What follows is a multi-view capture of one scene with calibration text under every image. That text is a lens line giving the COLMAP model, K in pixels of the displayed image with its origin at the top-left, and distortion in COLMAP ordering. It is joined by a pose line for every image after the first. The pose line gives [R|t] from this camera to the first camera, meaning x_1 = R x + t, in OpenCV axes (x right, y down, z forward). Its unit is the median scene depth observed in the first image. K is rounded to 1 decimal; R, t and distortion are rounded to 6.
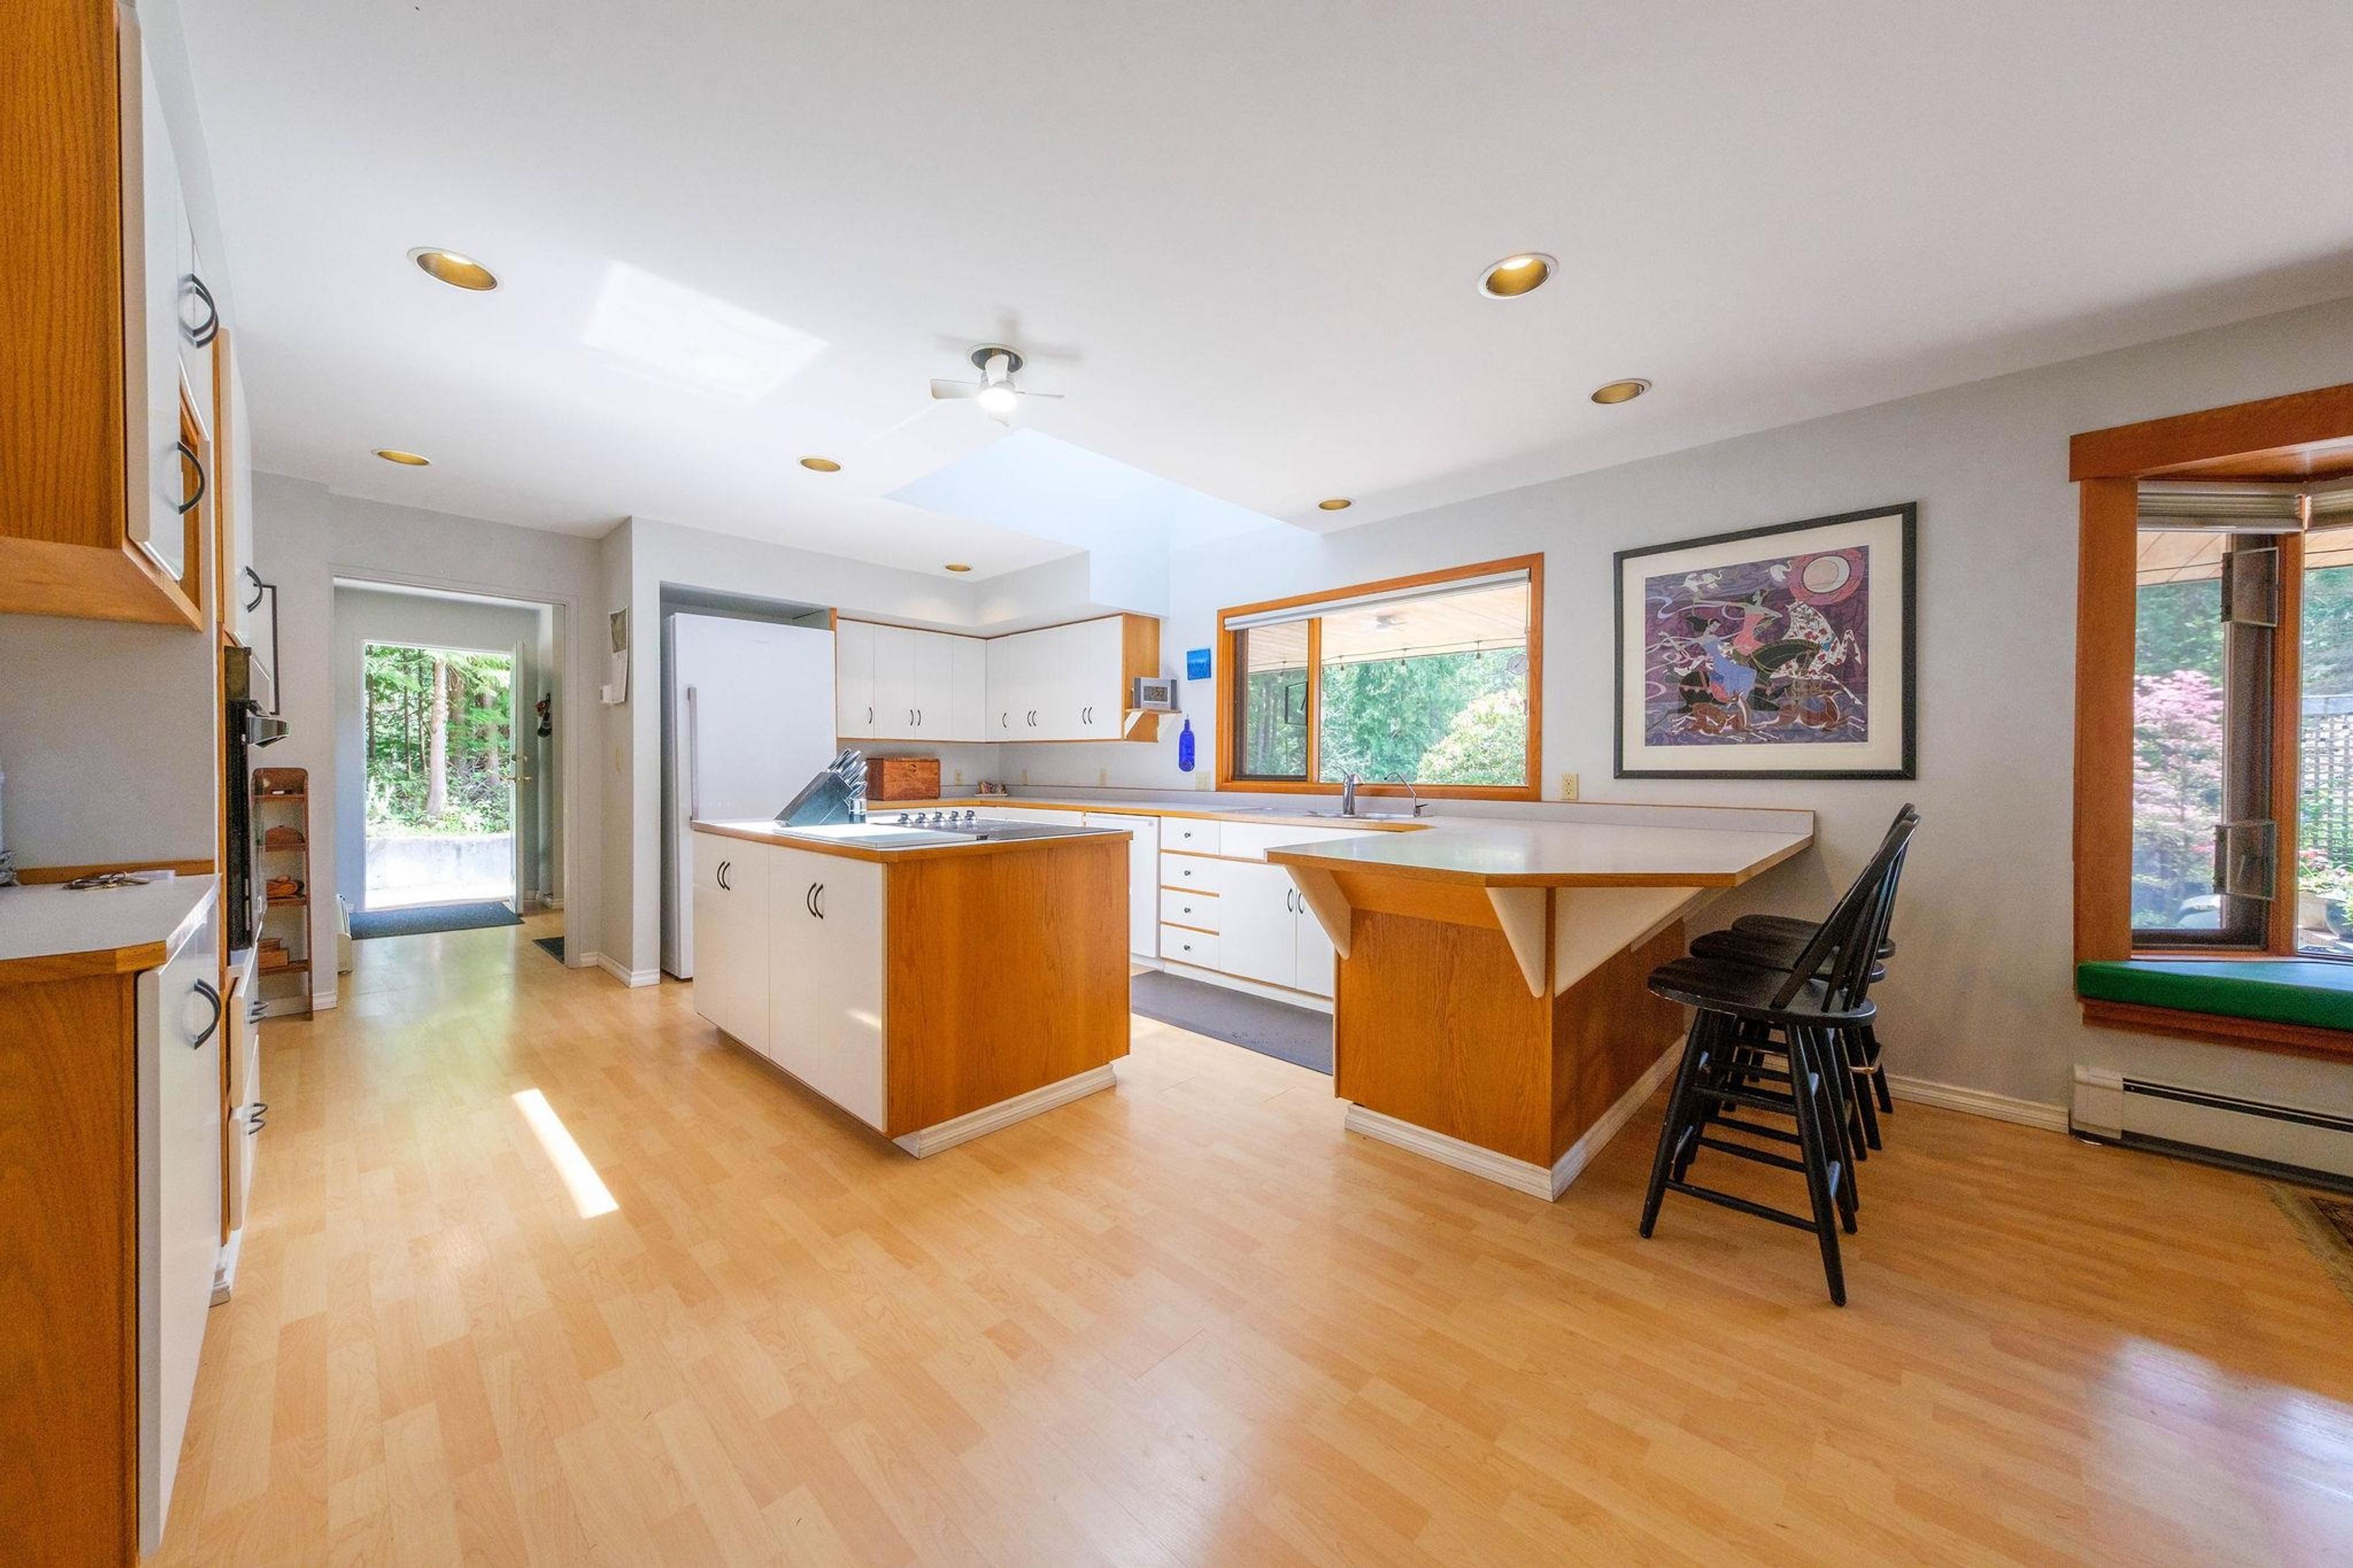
lens RADIAL K [[805.2, 0, 1158.1], [0, 805.2, 777.3], [0, 0, 1]] dist [-0.010388, 0.004545]
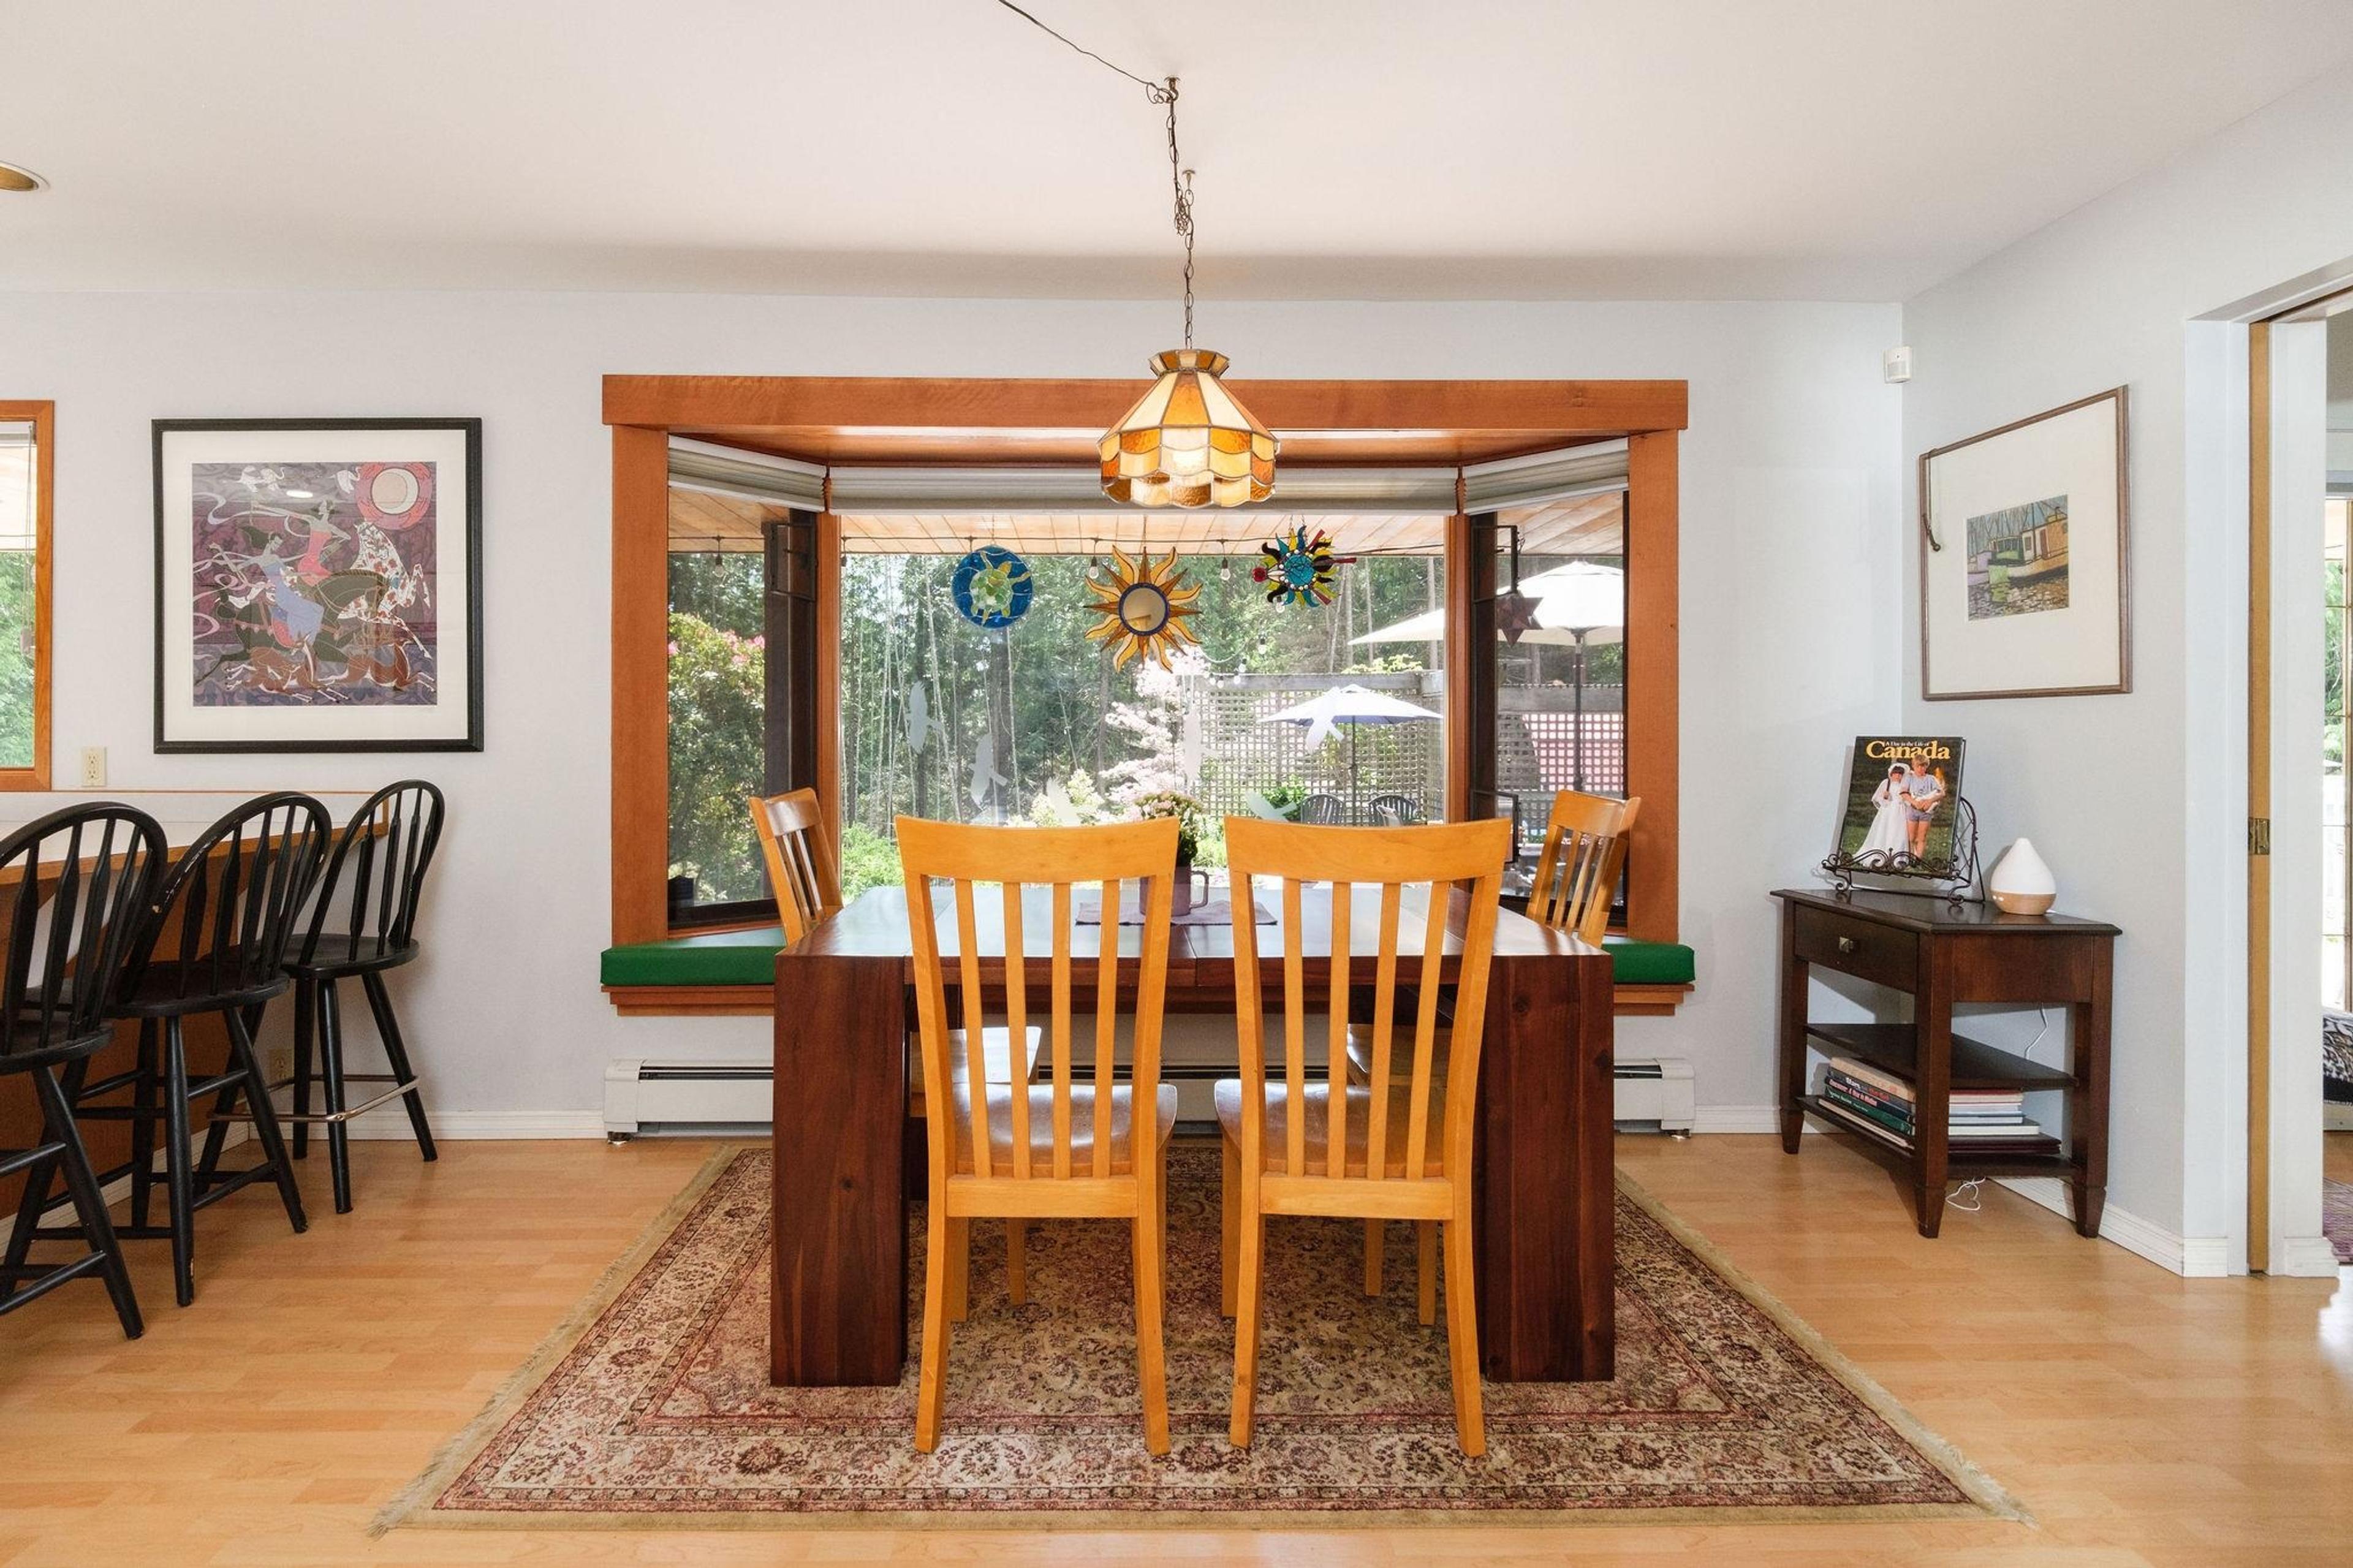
lens RADIAL K [[1223.5, 0, 1169.1], [0, 1223.5, 743.6], [0, 0, 1]] dist [-0.015075, 0.000060]
pose [[0.704909, -0.003837, 0.709288, 0.493932], [0.009576, 0.999946, -0.004107, 0.006351], [-0.709233, 0.009687, 0.704907, -0.356844]]
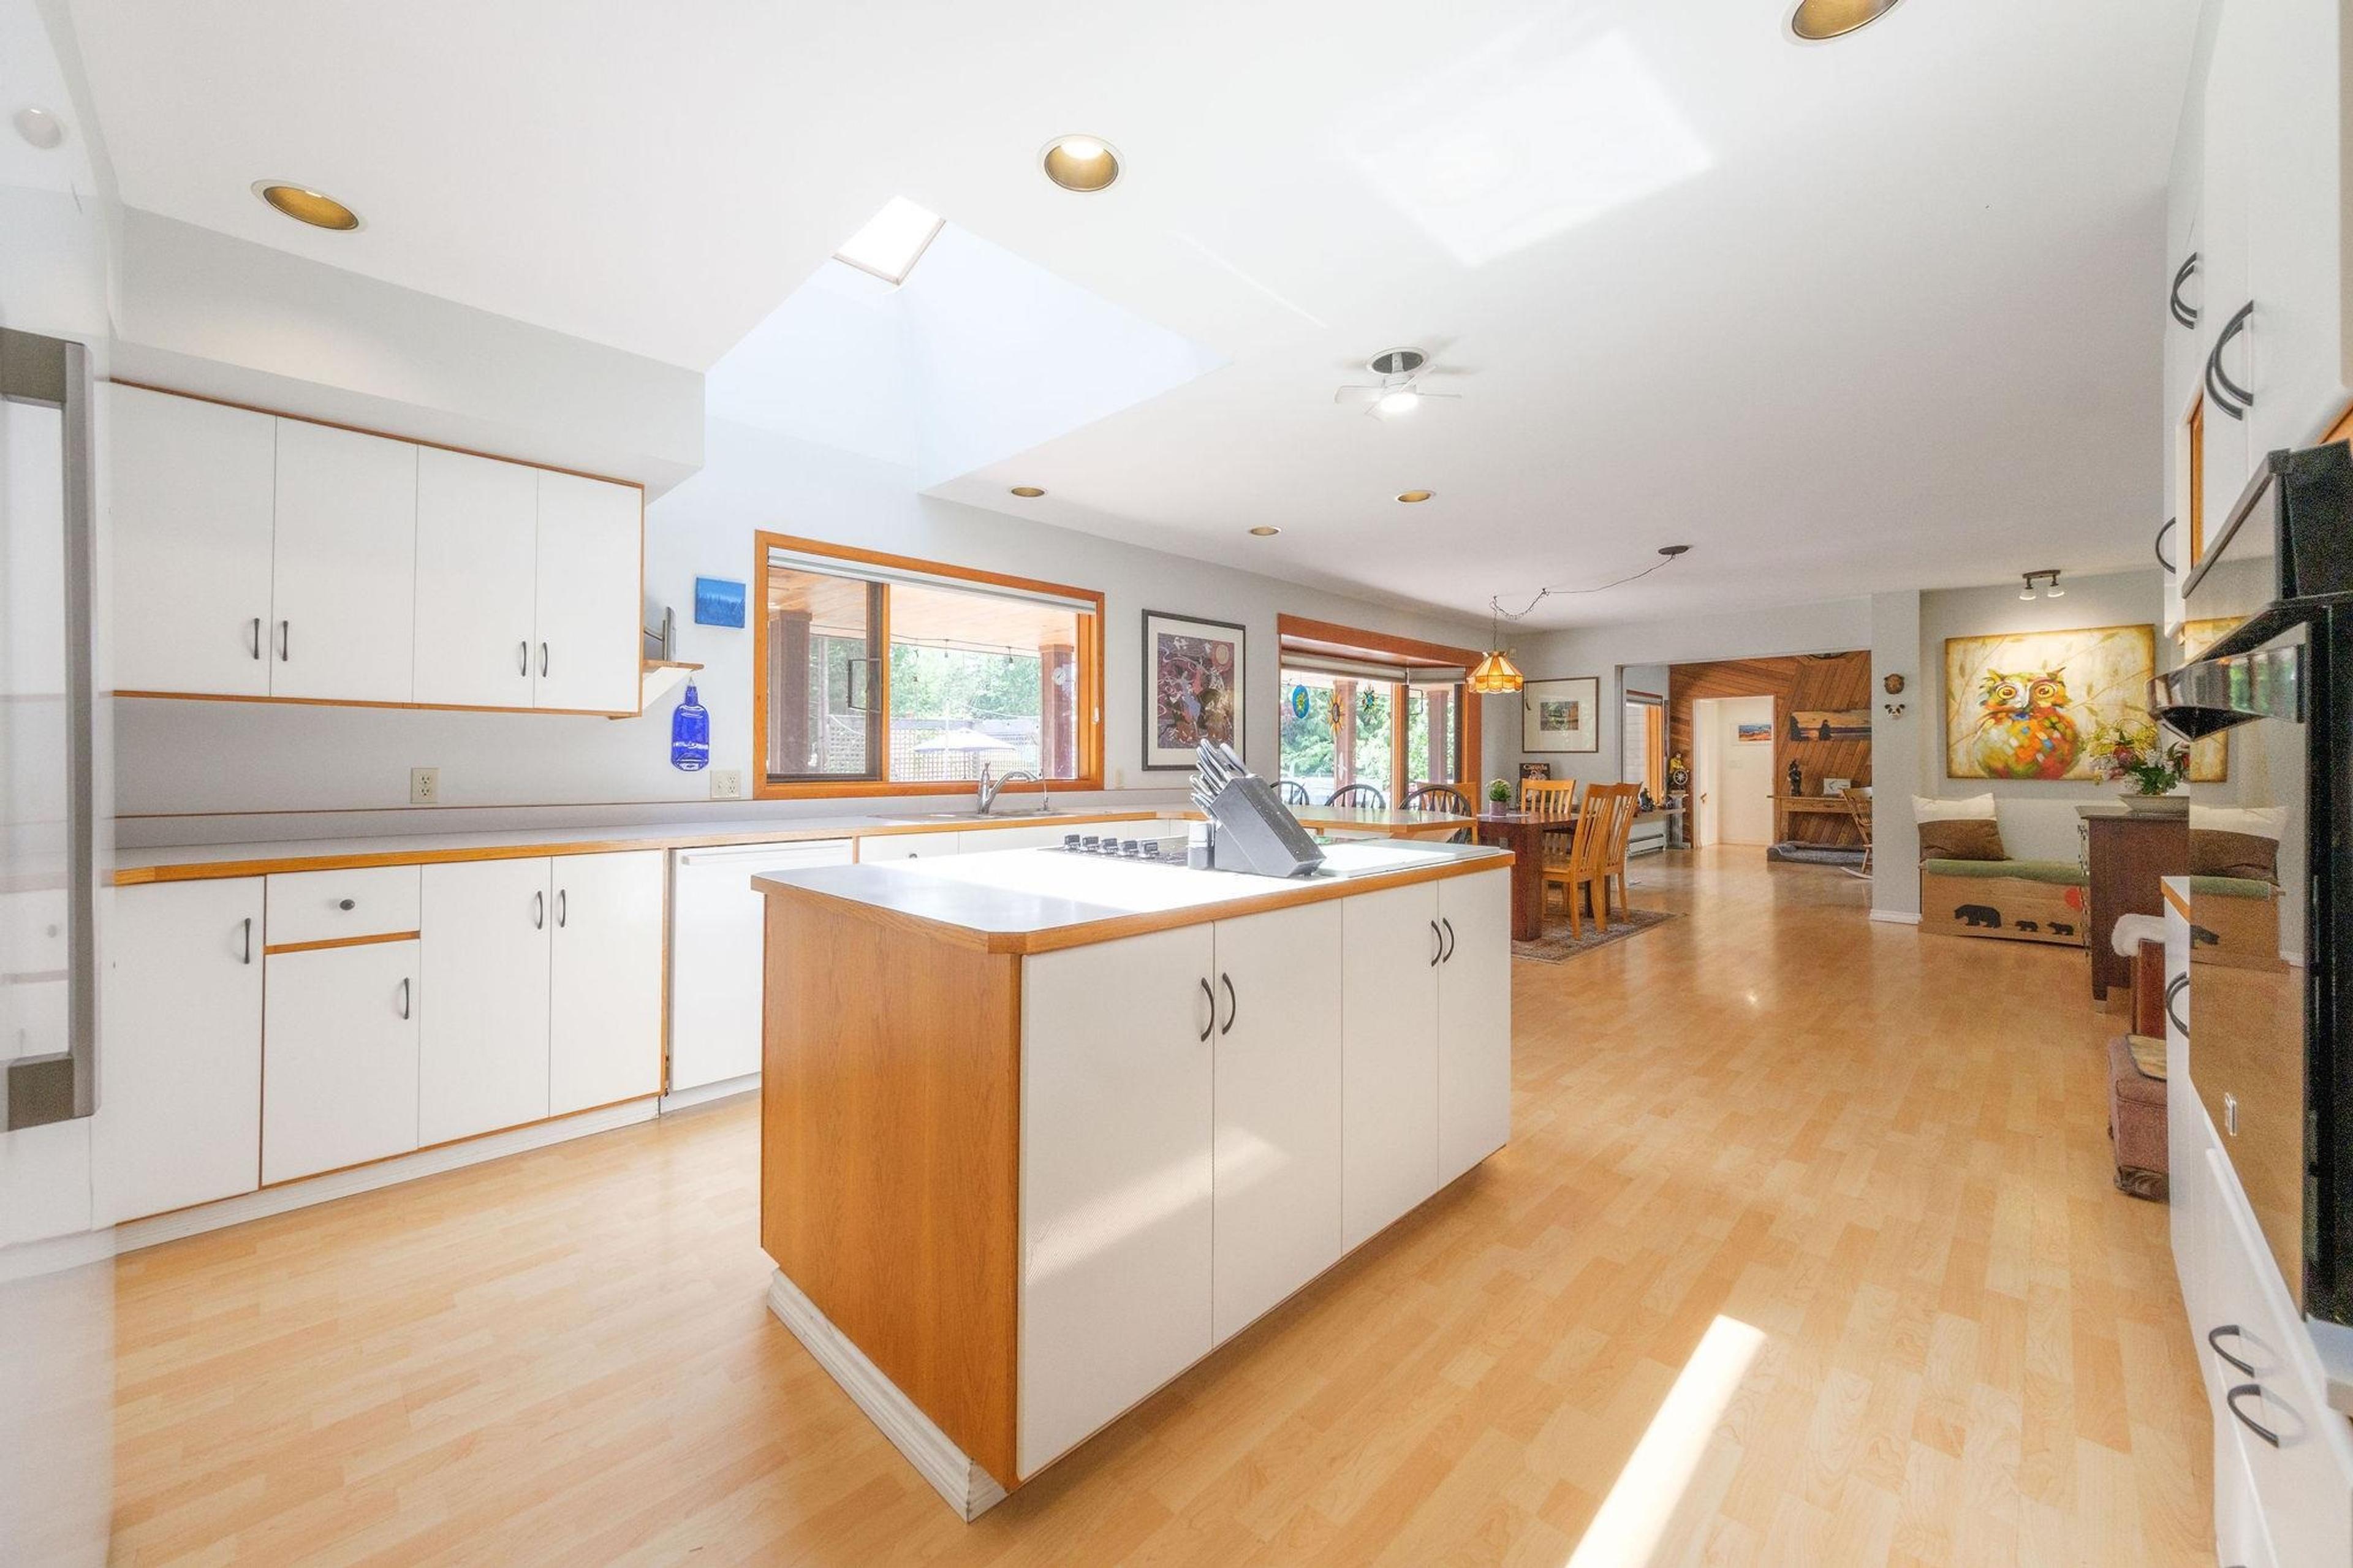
lens RADIAL K [[879.3, 0, 1178.3], [0, 879.3, 754.3], [0, 0, 1]] dist [0.000259, 0.000202]
pose [[0.015727, 0.007544, 0.999848, -1.042553], [0.009916, 0.999921, -0.007701, -0.017636], [-0.999827, 0.010036, 0.015651, 1.010272]]
